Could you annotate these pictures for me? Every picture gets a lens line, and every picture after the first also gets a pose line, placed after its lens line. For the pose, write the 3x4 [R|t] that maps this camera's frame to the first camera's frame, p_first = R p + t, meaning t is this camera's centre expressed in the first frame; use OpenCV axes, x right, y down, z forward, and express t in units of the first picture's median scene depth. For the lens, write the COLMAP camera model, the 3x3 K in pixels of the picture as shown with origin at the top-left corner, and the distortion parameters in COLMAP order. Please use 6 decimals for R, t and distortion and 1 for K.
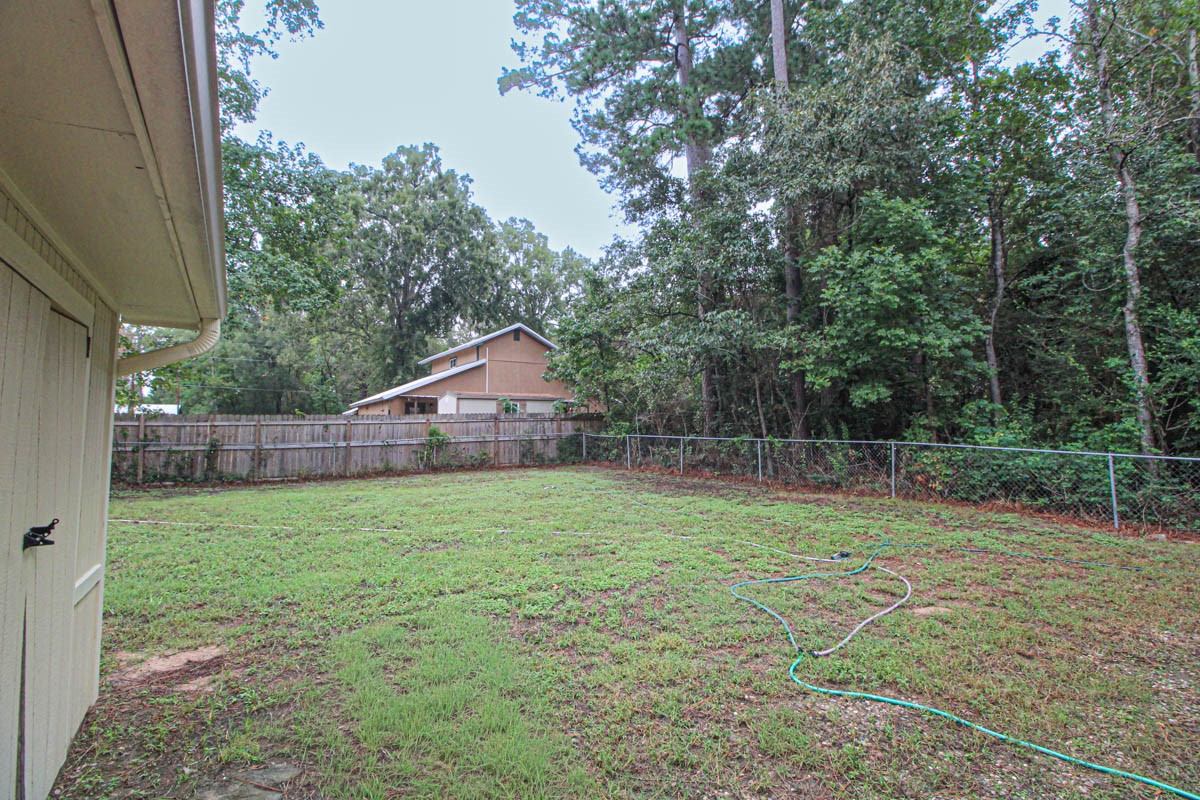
lens RADIAL K [[552.8, 0, 606.5], [0, 552.8, 380.3], [0, 0, 1]] dist [0.001435, -0.012630]
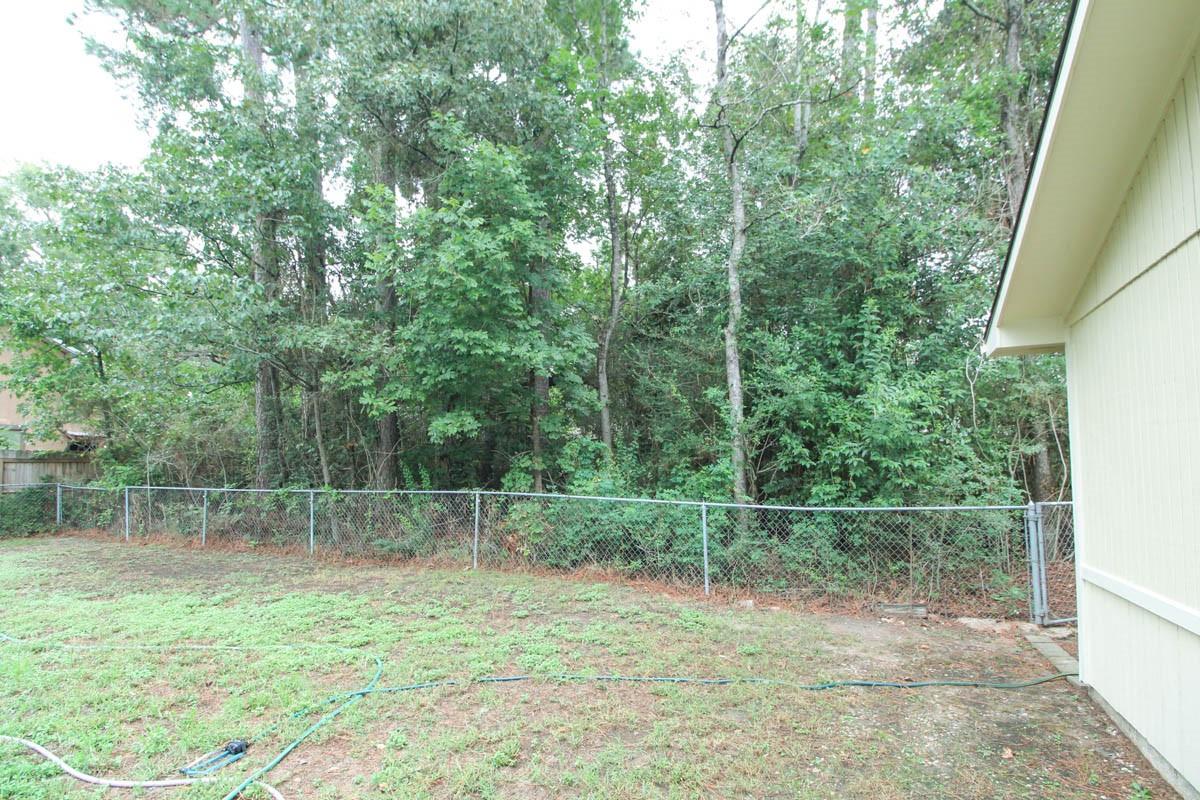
lens RADIAL K [[585.4, 0, 598.9], [0, 585.4, 445.6], [0, 0, 1]] dist [0.000017, -0.000526]
pose [[0.856530, 0.015162, 0.515874, 0.306880], [-0.035870, 0.998900, 0.030199, 0.026535], [-0.514849, -0.044371, 0.856132, 0.311785]]
